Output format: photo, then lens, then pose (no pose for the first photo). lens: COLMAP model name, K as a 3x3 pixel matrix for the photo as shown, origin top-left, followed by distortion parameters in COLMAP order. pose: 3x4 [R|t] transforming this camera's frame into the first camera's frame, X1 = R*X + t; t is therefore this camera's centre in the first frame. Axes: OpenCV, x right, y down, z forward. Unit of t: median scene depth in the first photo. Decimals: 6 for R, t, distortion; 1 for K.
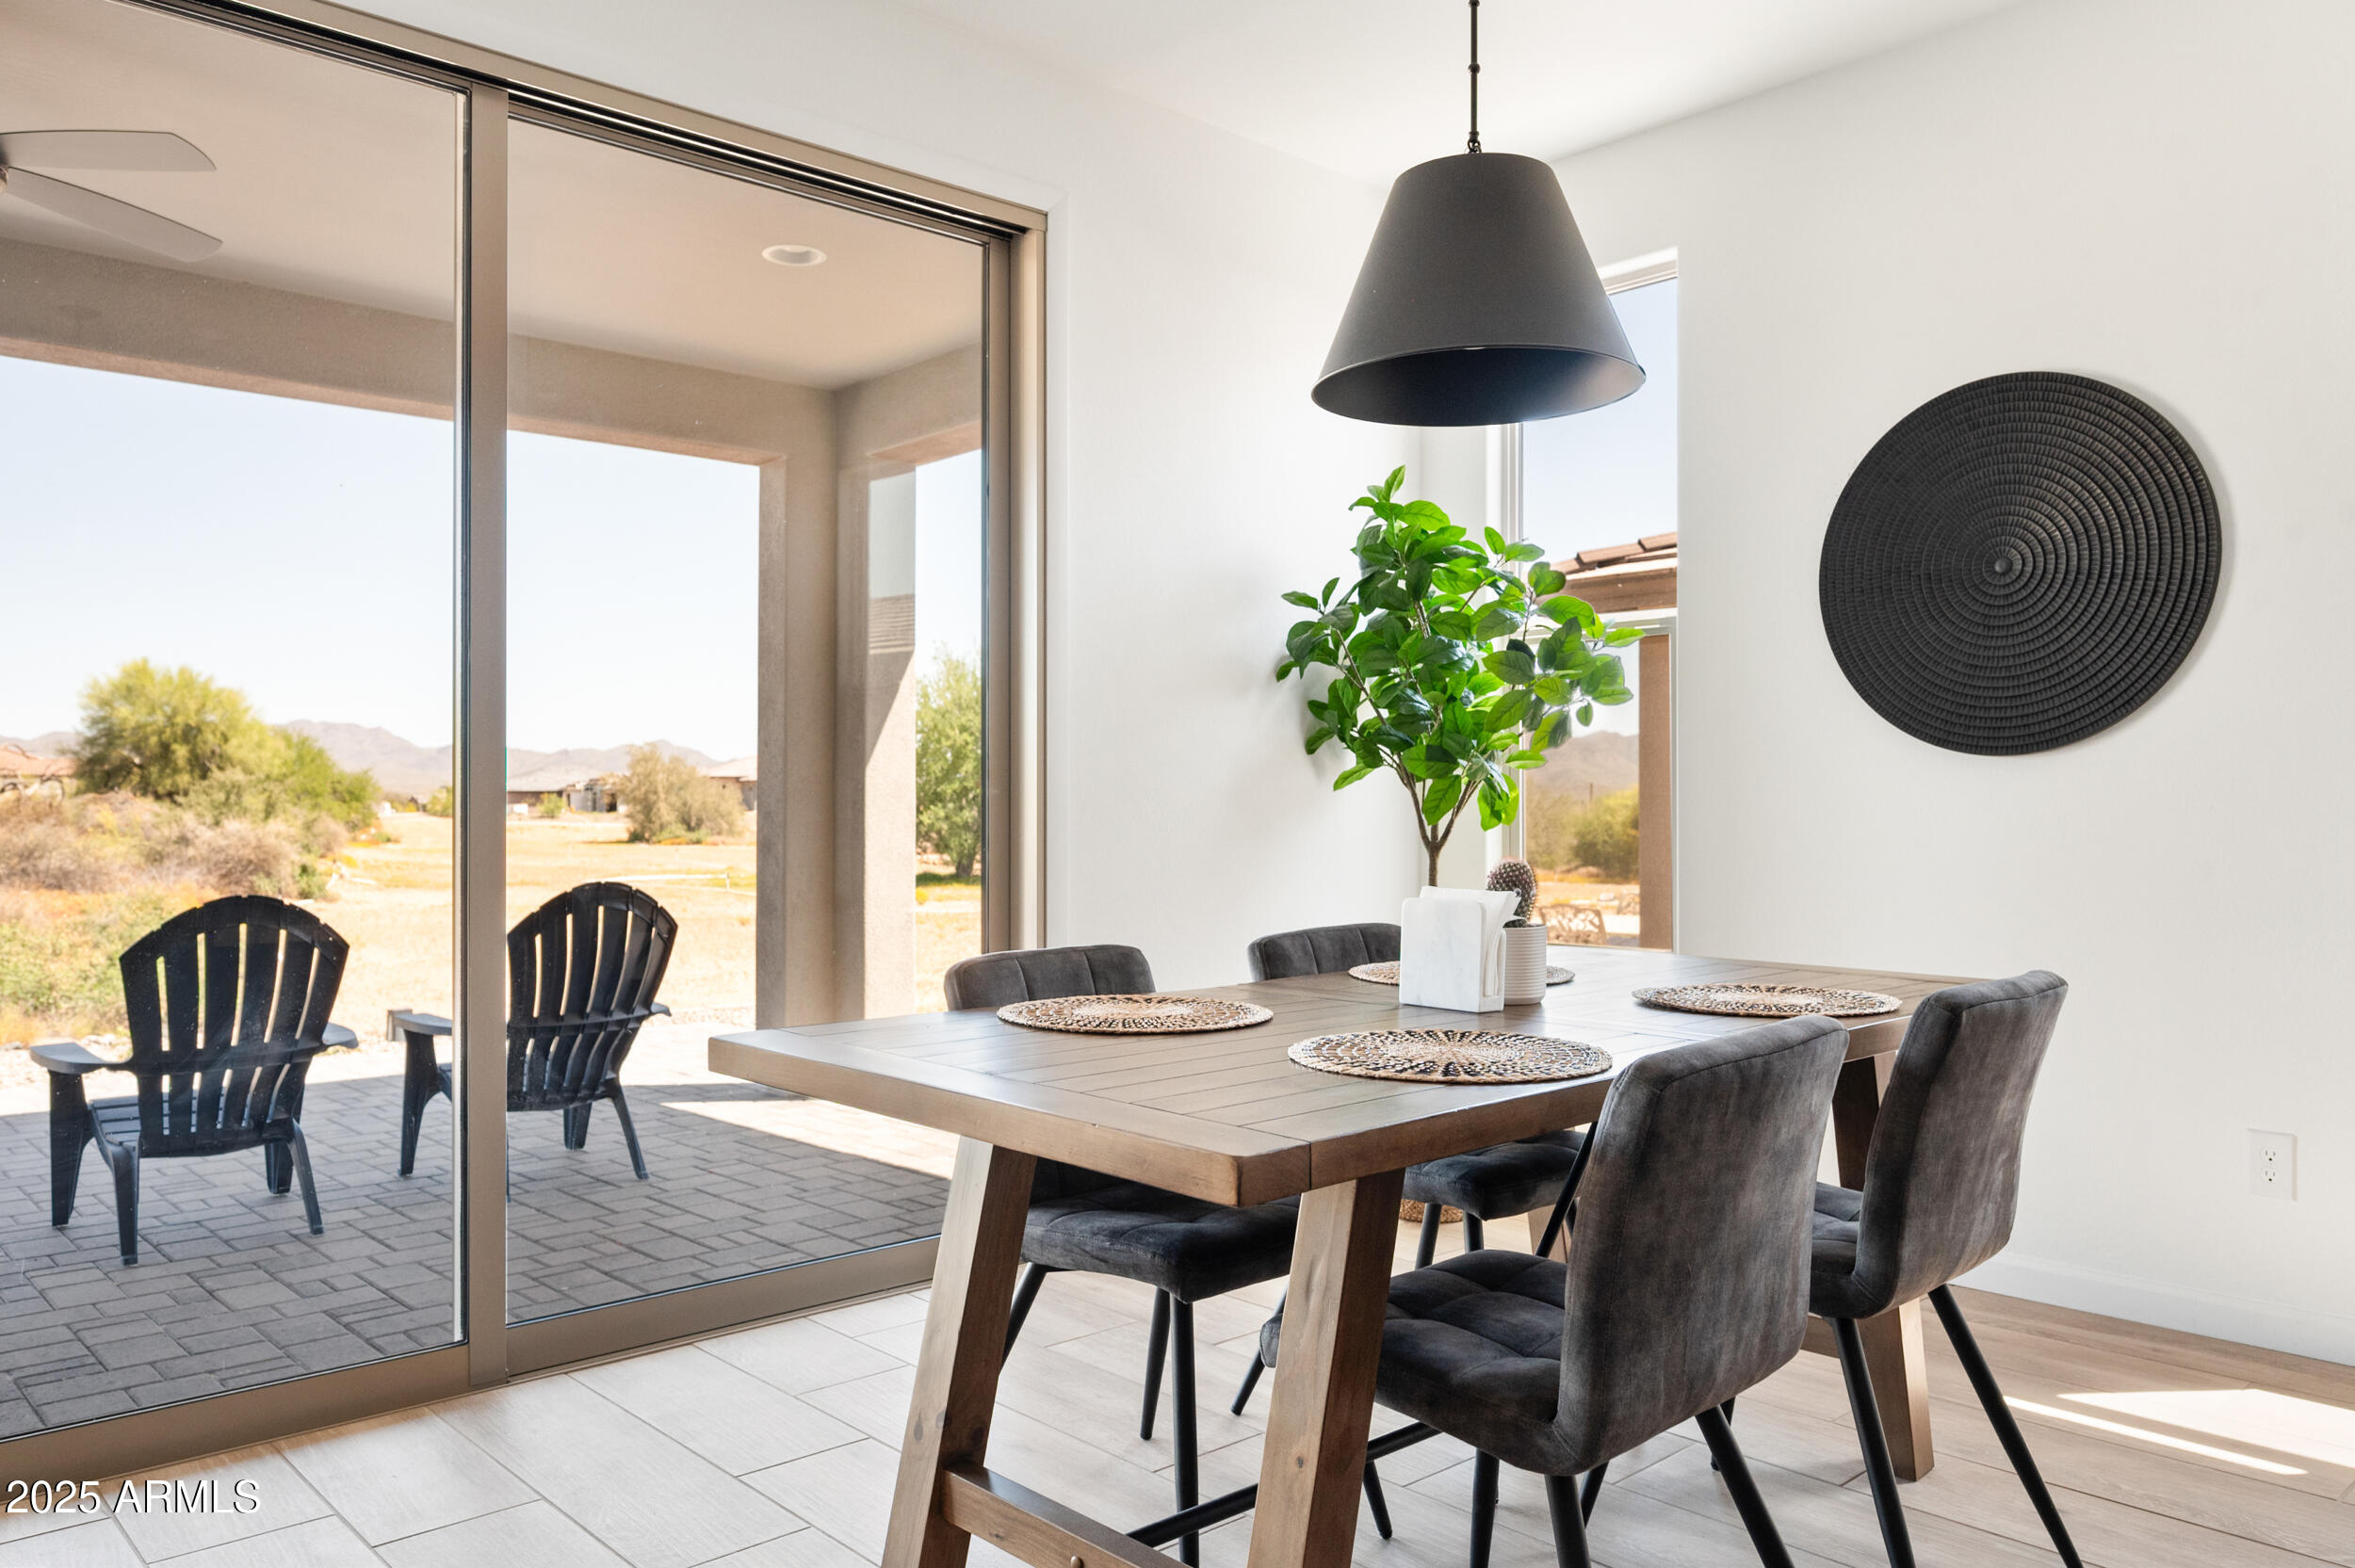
lens RADIAL K [[1672.6, 0, 1184.9], [0, 1672.6, 790.9], [0, 0, 1]] dist [-0.003310, -0.001543]
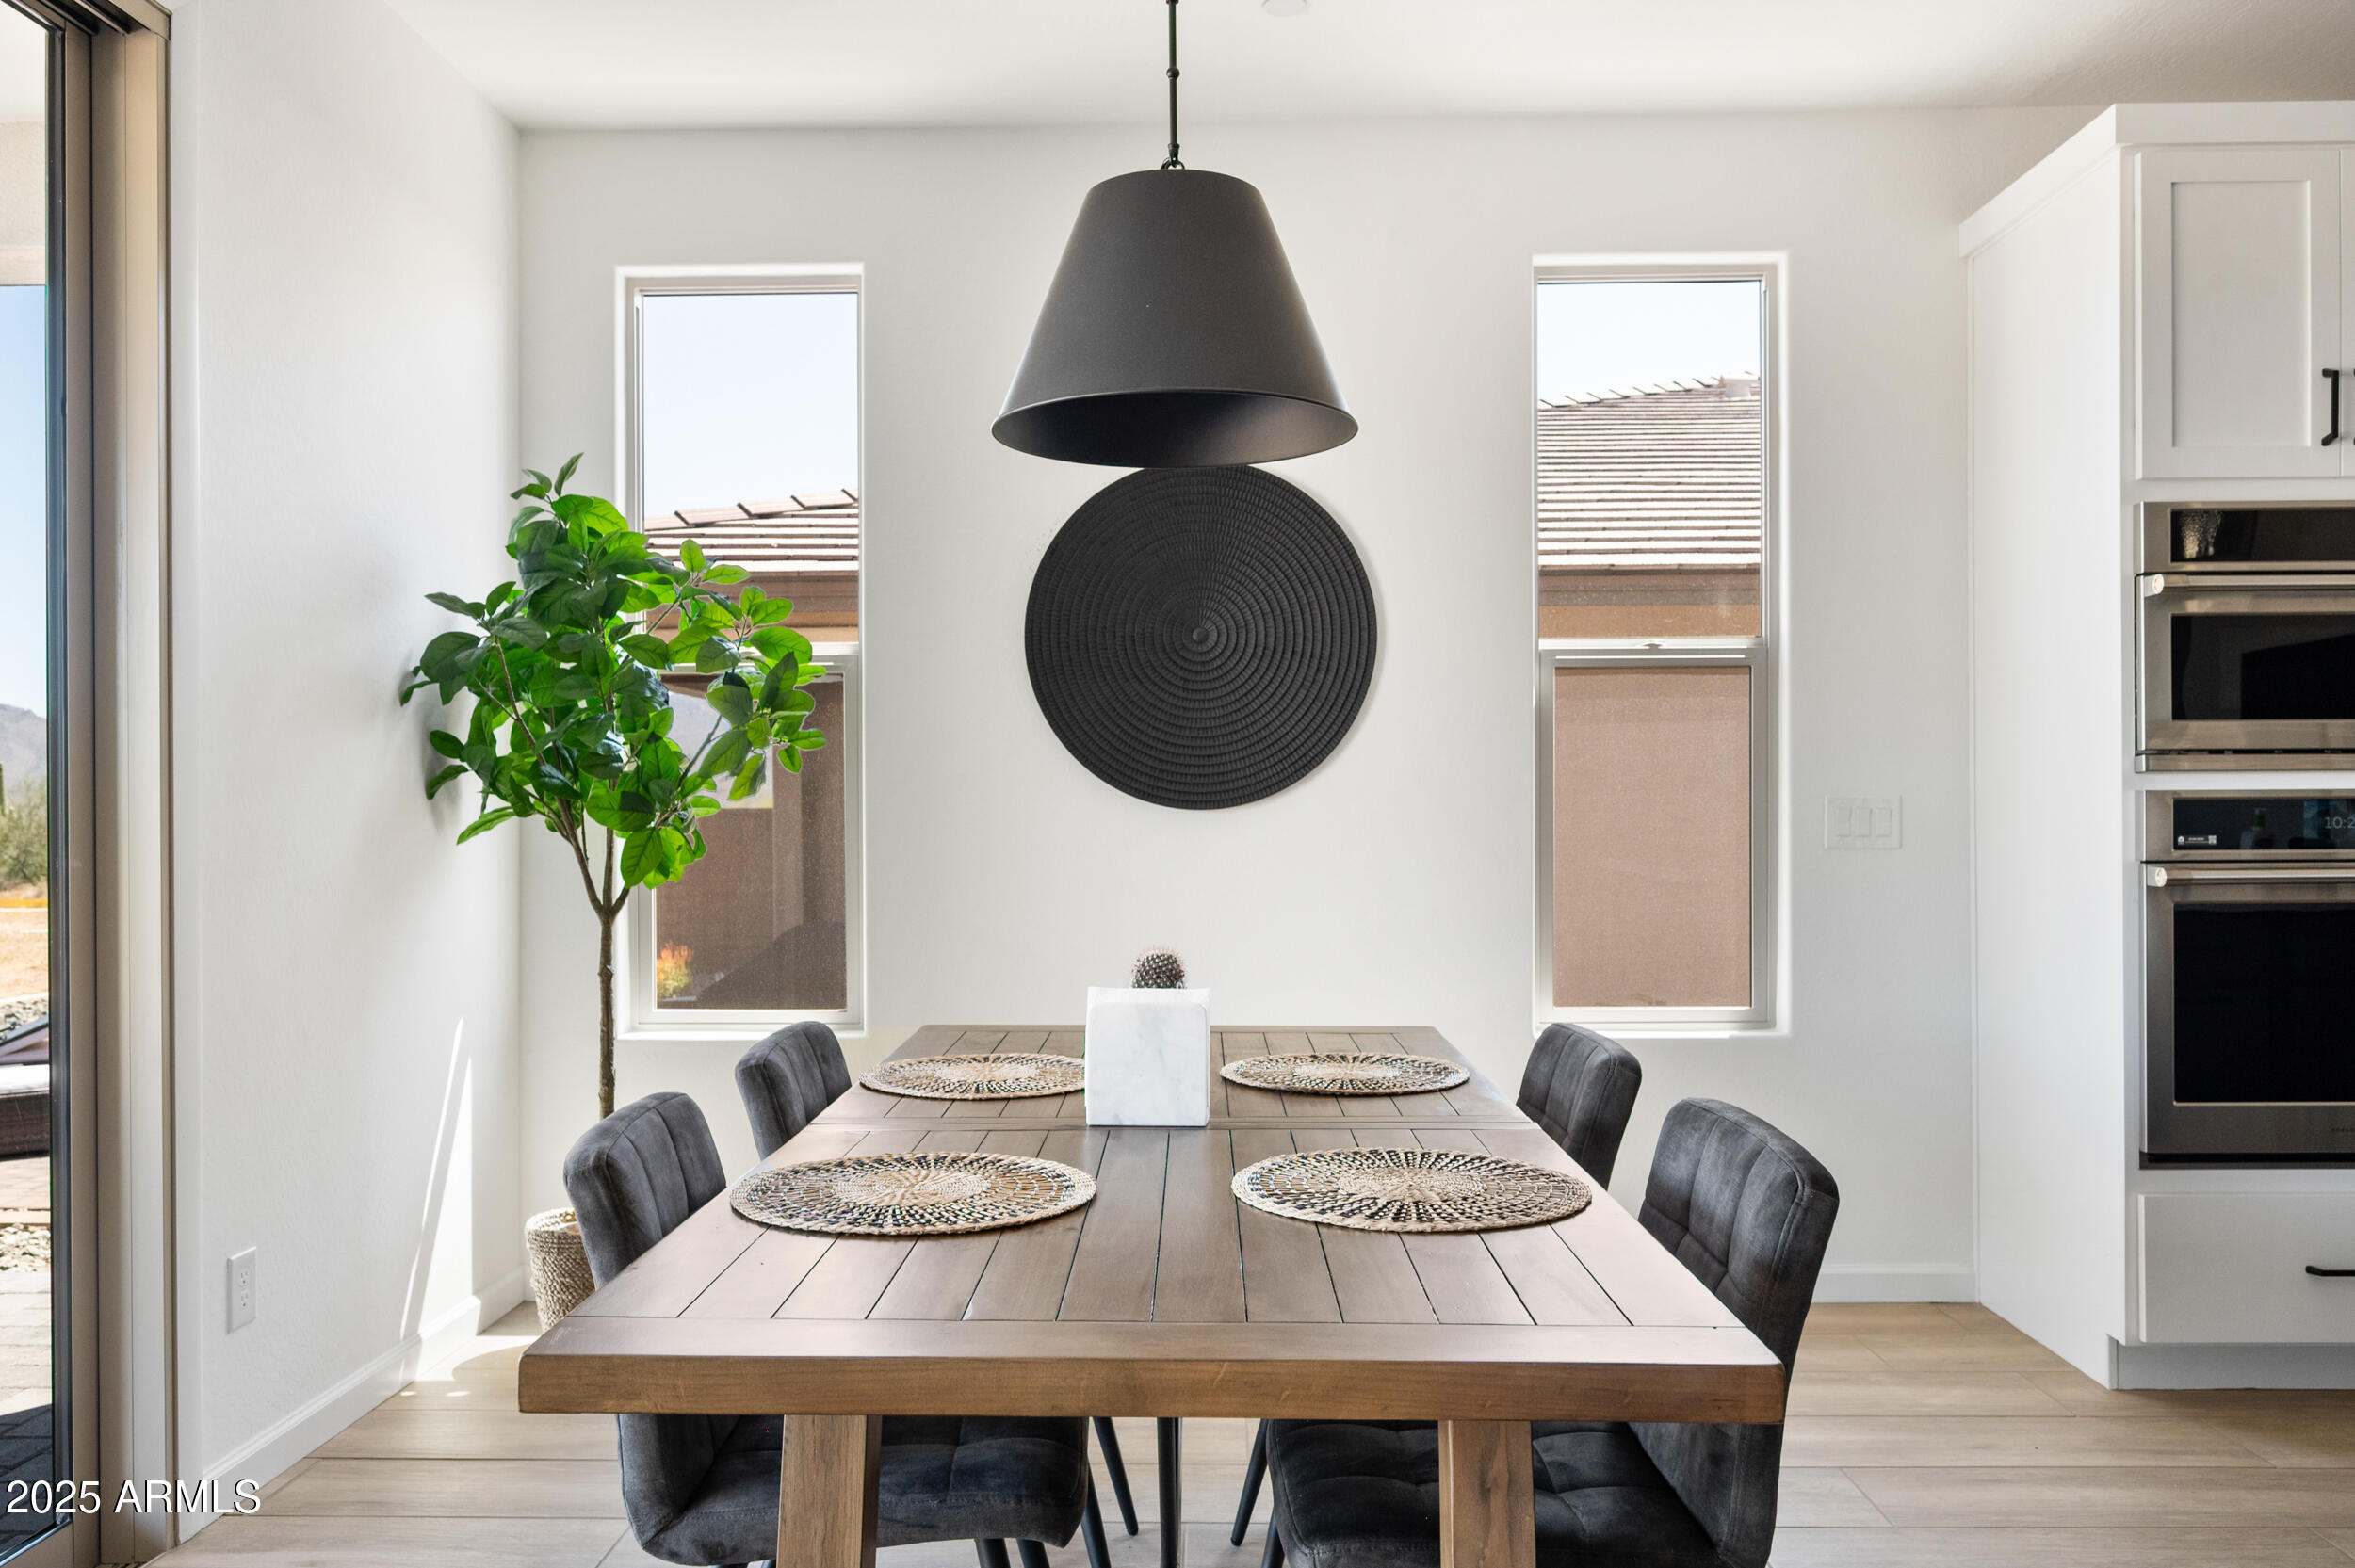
lens RADIAL K [[1704.8, 0, 1175.3], [0, 1704.8, 811.0], [0, 0, 1]] dist [0.000724, -0.000887]
pose [[0.692464, -0.005258, 0.721433, -0.284995], [-0.001512, 0.999961, 0.008739, -0.026258], [-0.721450, -0.007142, 0.692429, 0.212715]]
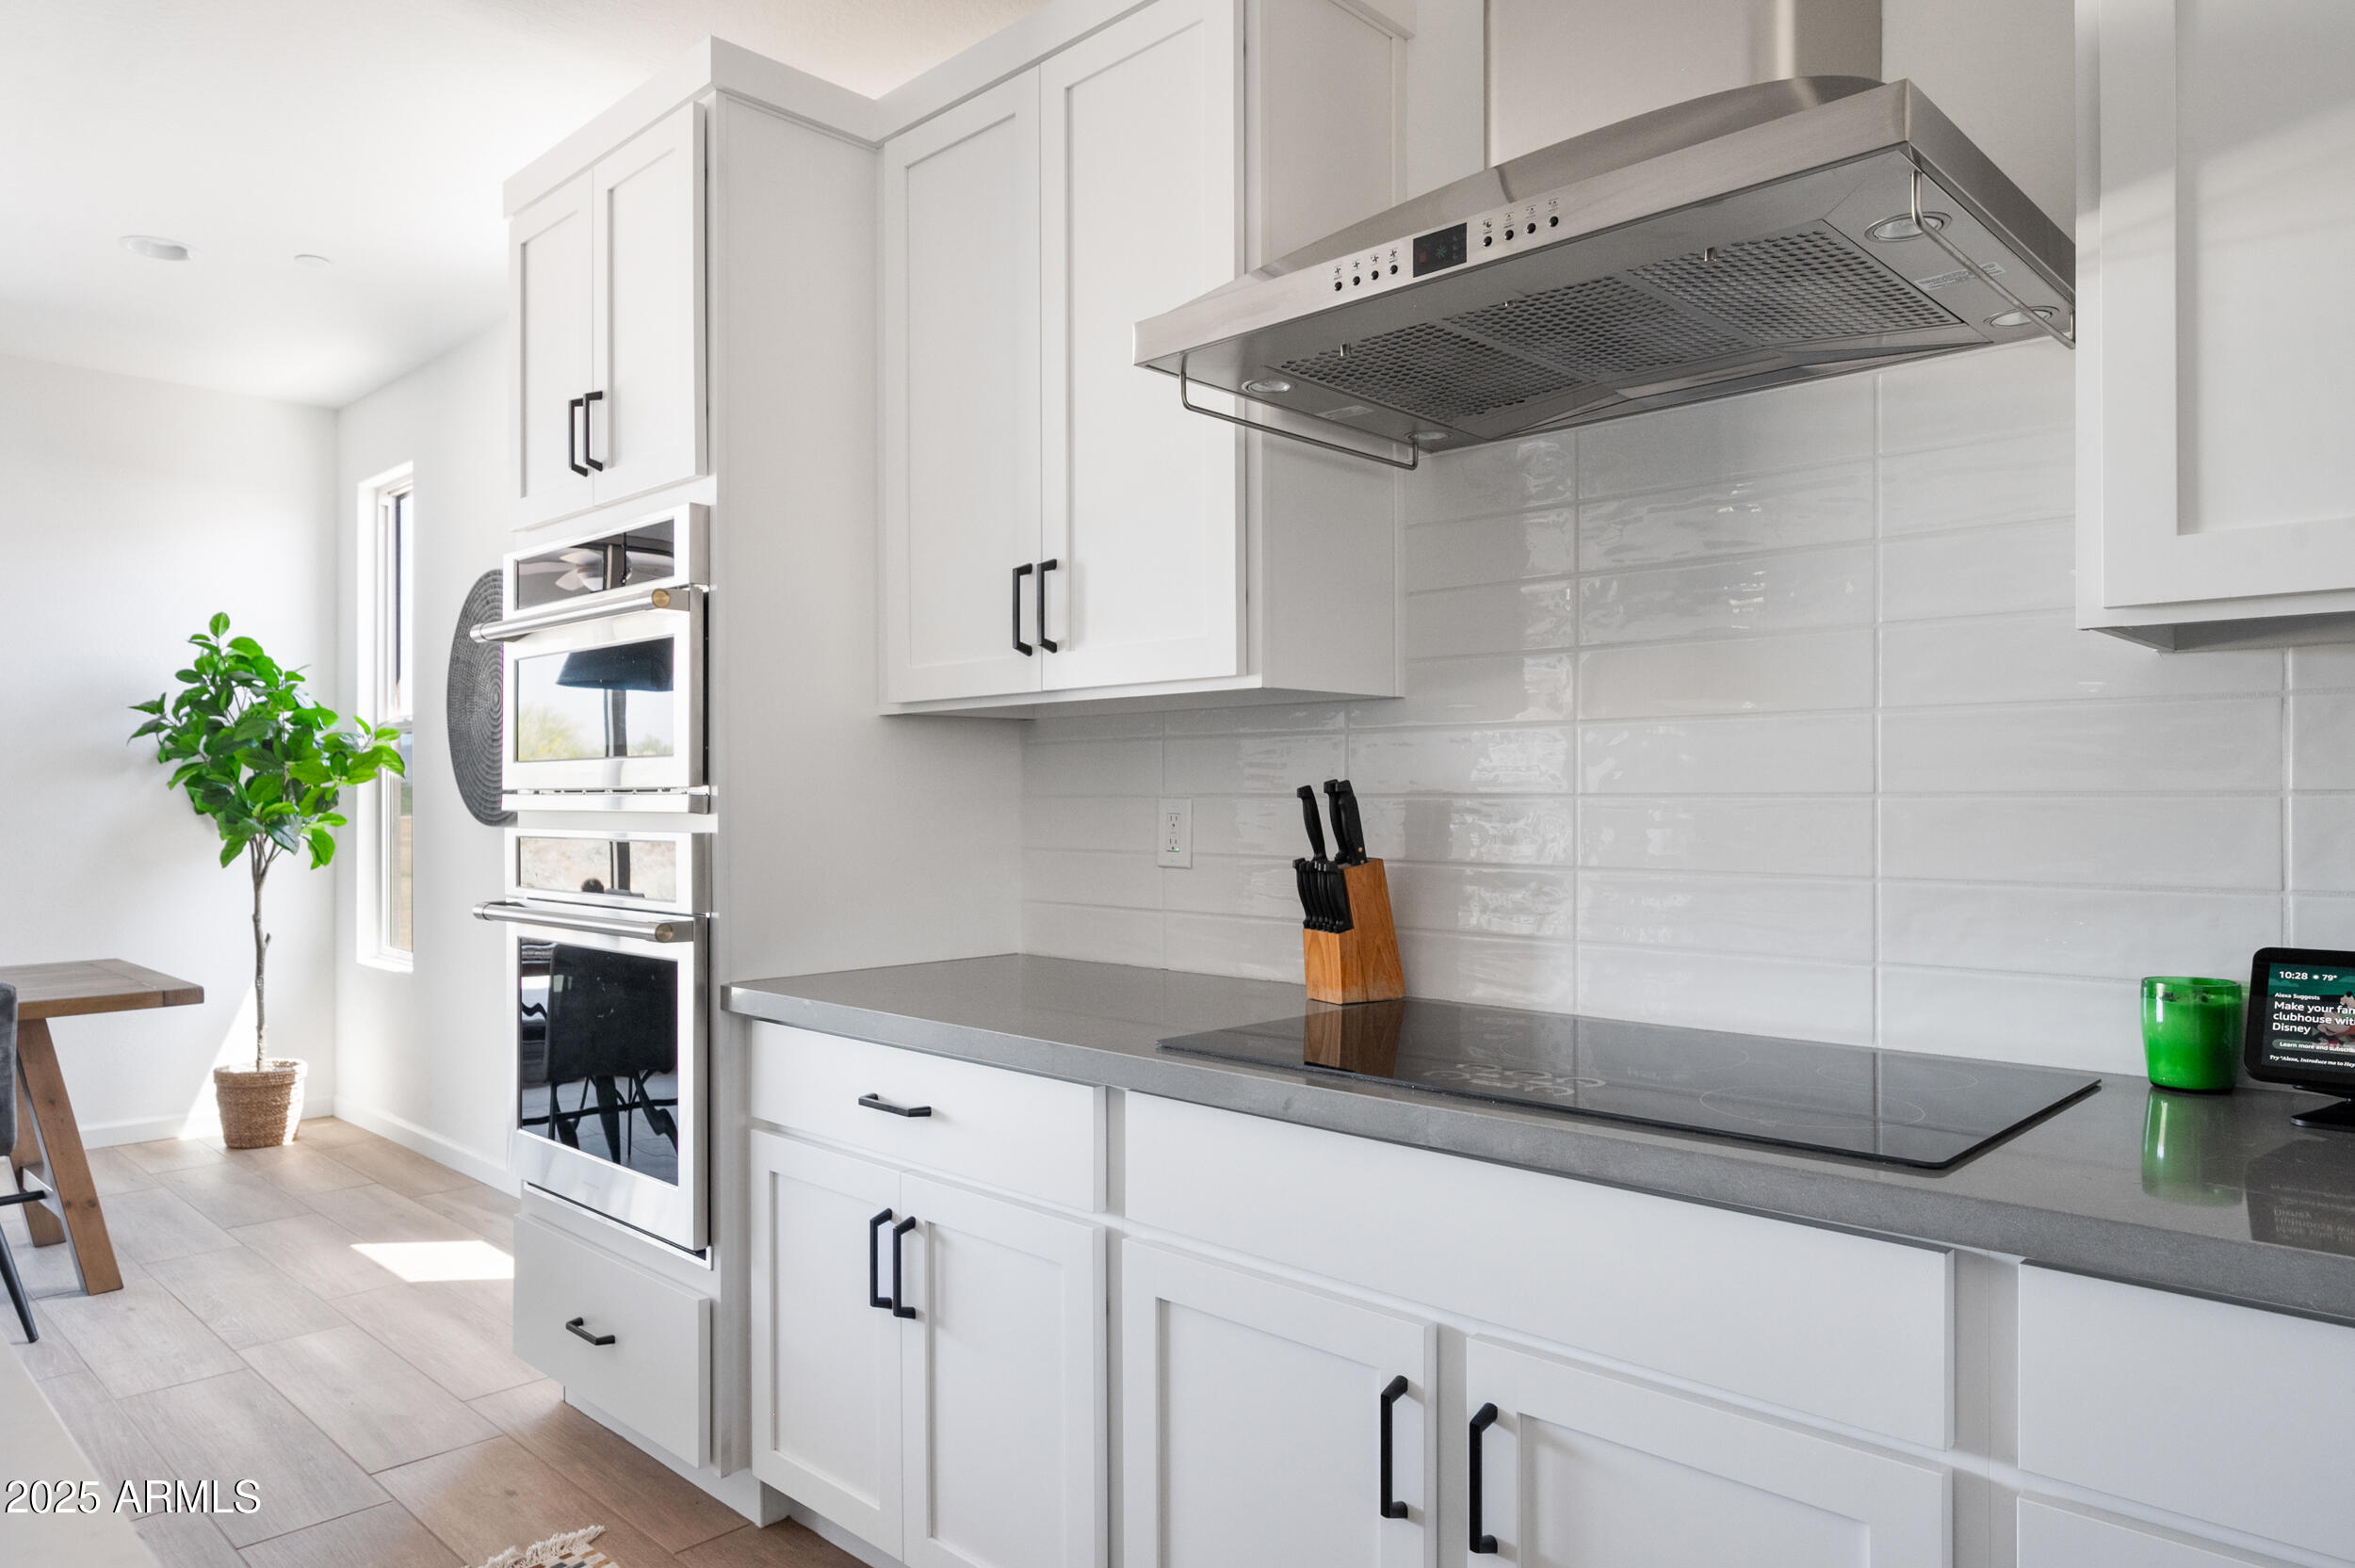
lens RADIAL K [[1503.6, 0, 1171.2], [0, 1503.6, 796.7], [0, 0, 1]] dist [-0.000851, -0.001217]
pose [[0.998405, -0.000746, 0.056450, 0.895239], [0.000375, 0.999978, 0.006596, -0.049906], [-0.056453, -0.006564, 0.998384, -0.321785]]
